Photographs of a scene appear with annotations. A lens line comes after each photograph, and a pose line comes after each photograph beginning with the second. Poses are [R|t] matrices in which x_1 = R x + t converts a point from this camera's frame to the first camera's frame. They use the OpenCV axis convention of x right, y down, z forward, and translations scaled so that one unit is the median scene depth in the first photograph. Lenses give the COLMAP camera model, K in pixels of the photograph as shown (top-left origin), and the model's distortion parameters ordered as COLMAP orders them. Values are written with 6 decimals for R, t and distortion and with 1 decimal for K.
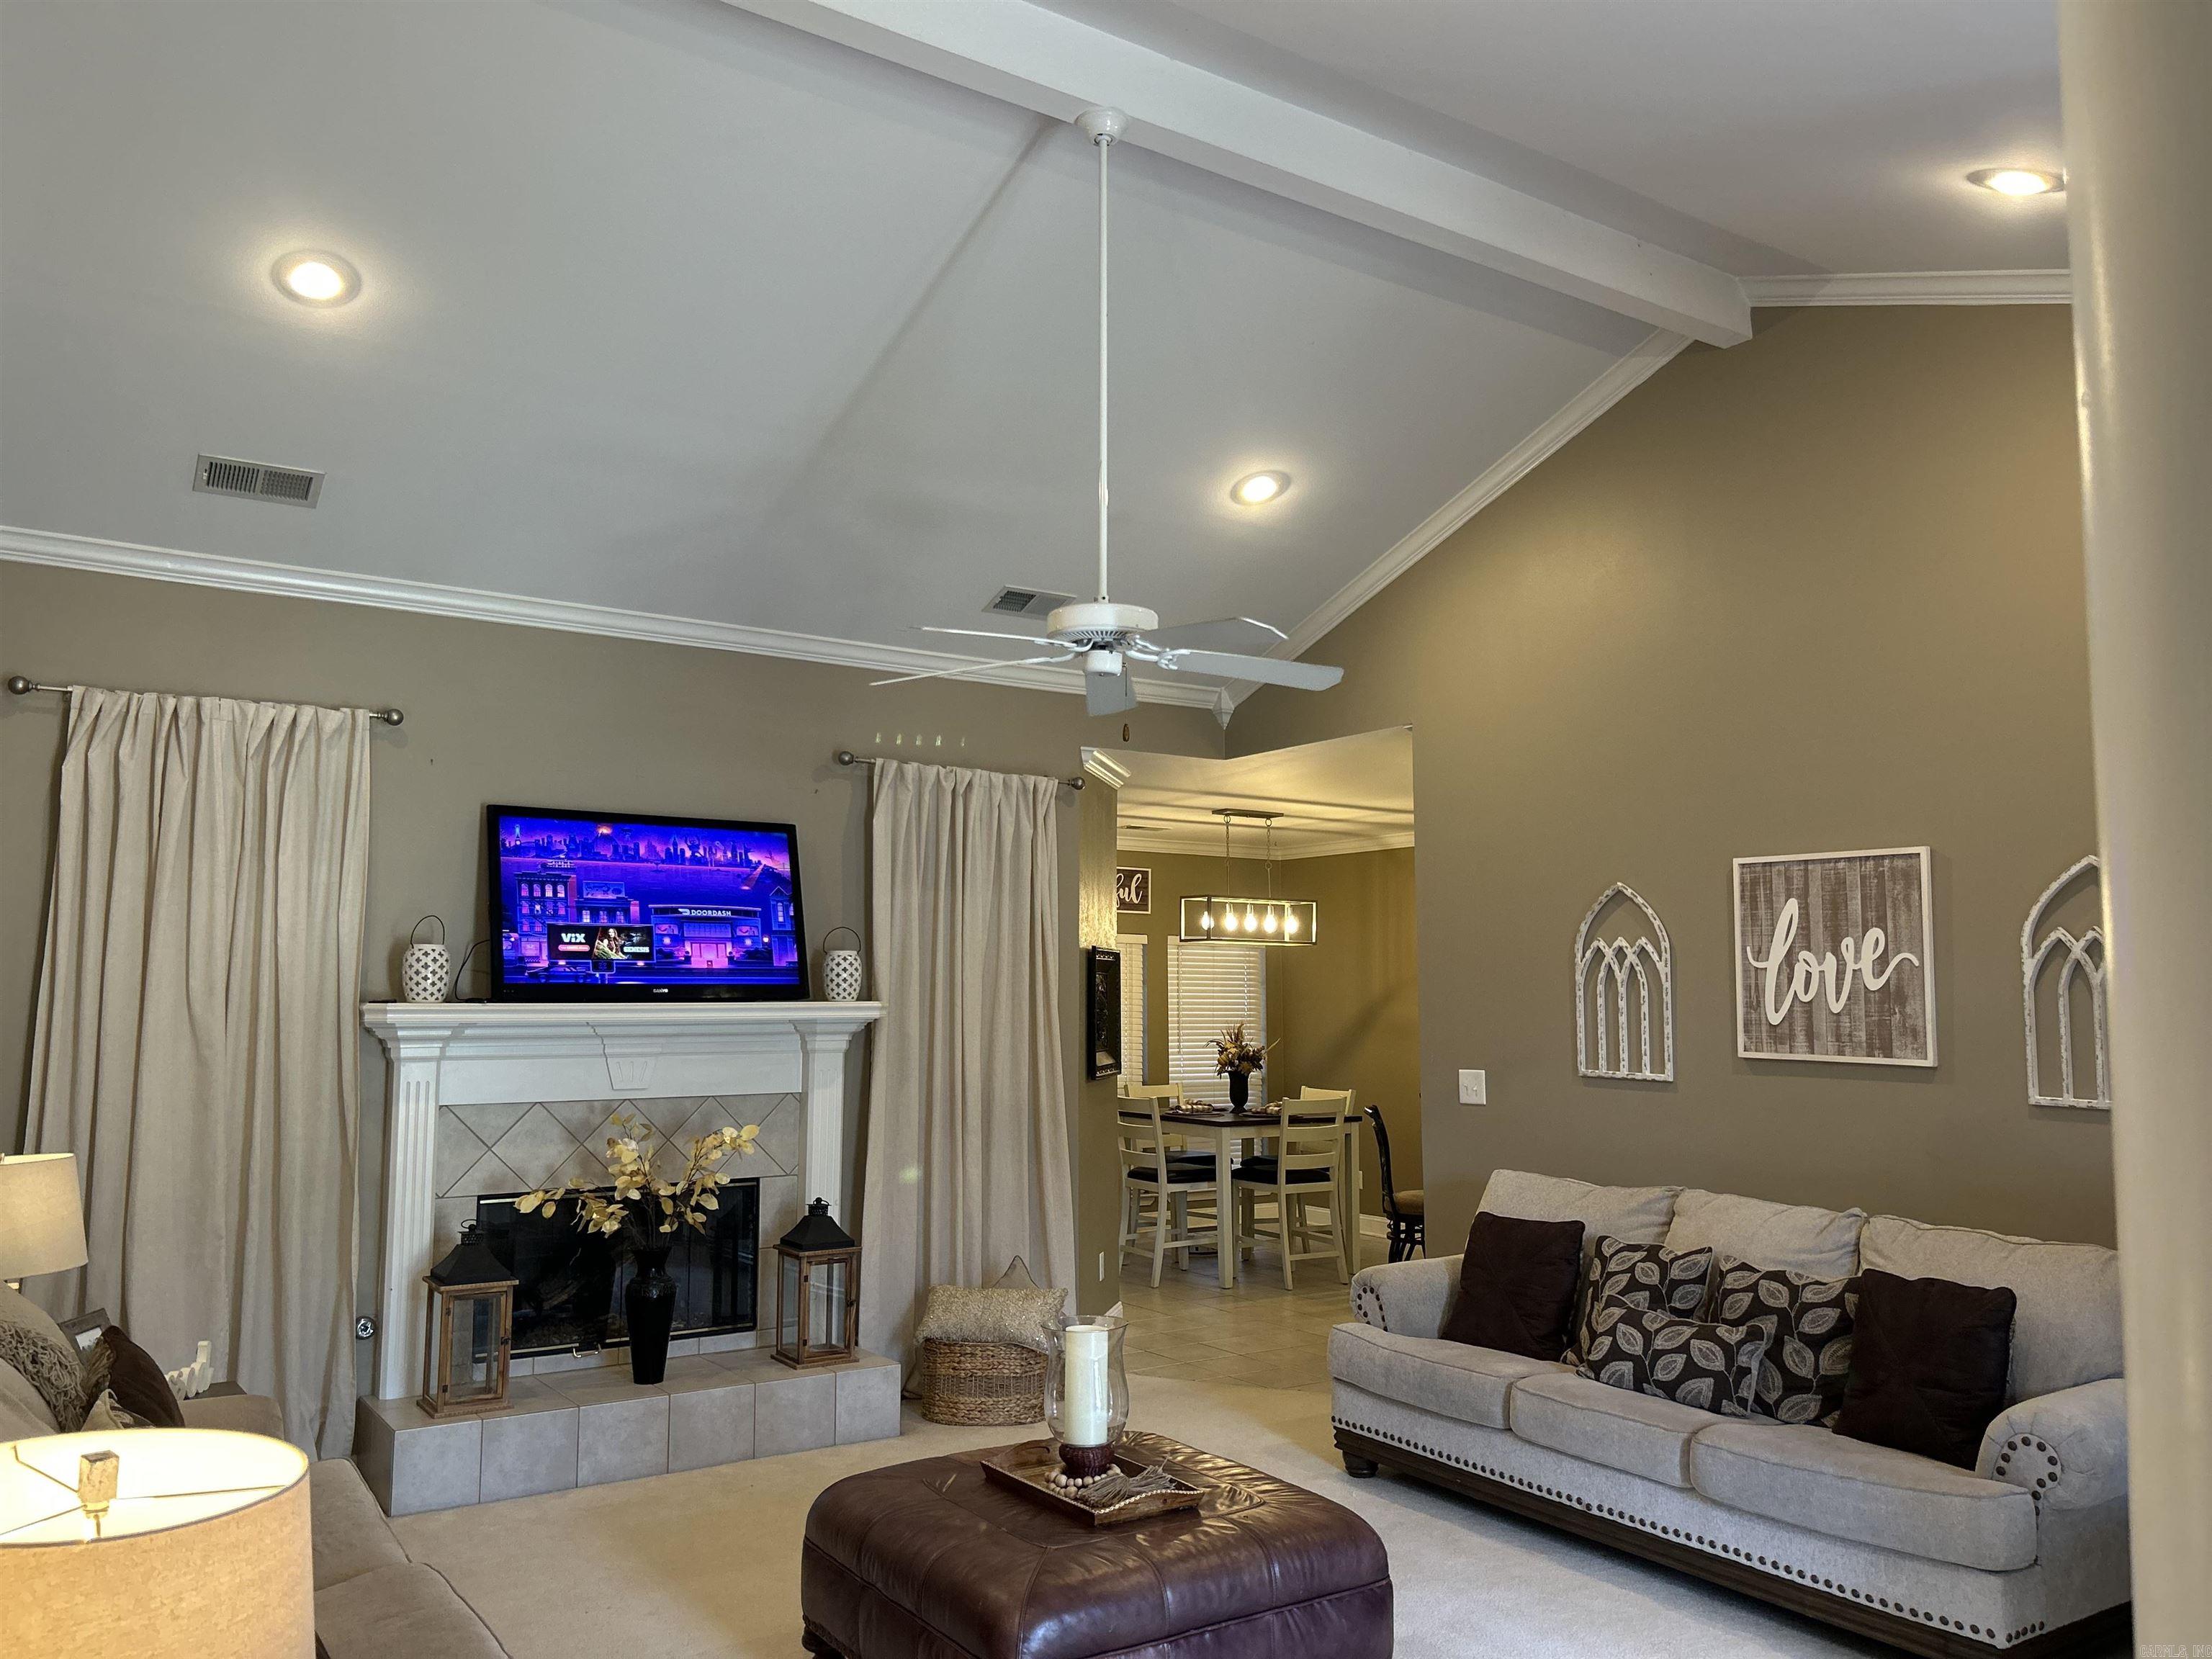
lens RADIAL K [[1371.4, 0, 1056.0], [0, 1371.4, 876.1], [0, 0, 1]] dist [0.049276, -0.061693]
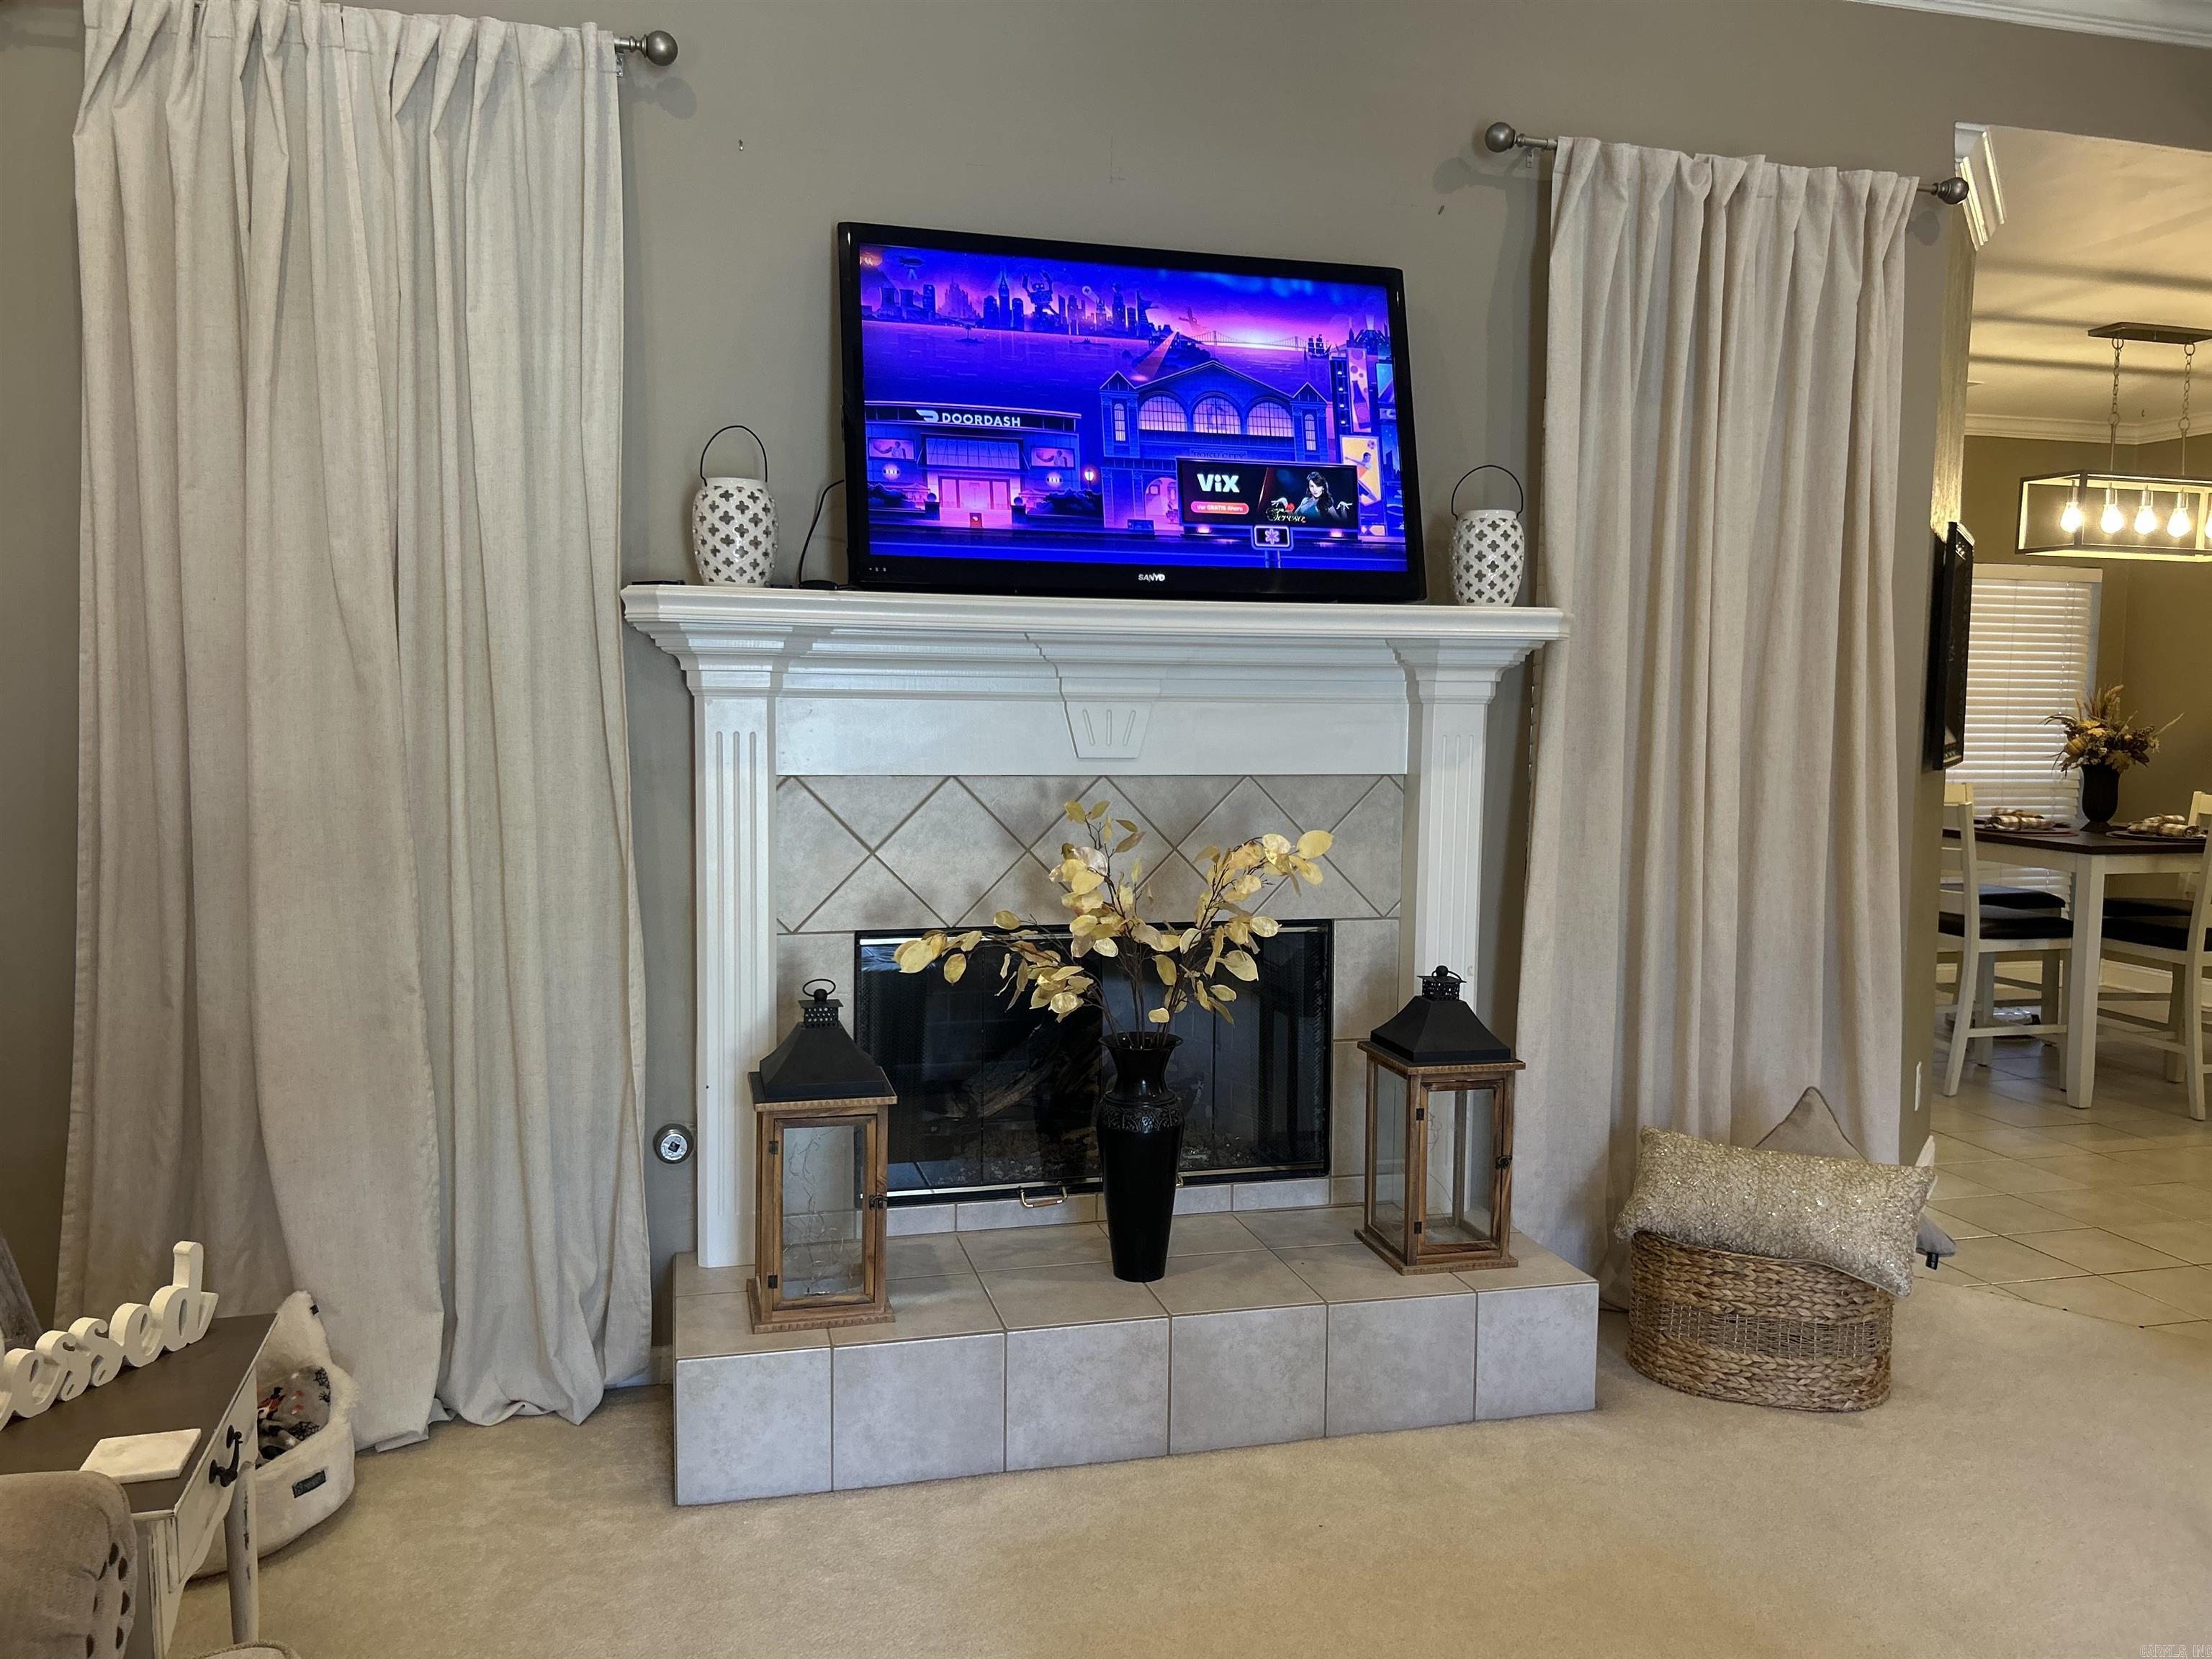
lens RADIAL K [[1682.1, 0, 1101.2], [0, 1682.1, 840.1], [0, 0, 1]] dist [0.071759, -0.085377]
pose [[0.939230, 0.039947, -0.340956, -0.074812], [0.025141, 0.982535, 0.184372, 0.060100], [0.342366, -0.181739, 0.921822, 0.355598]]
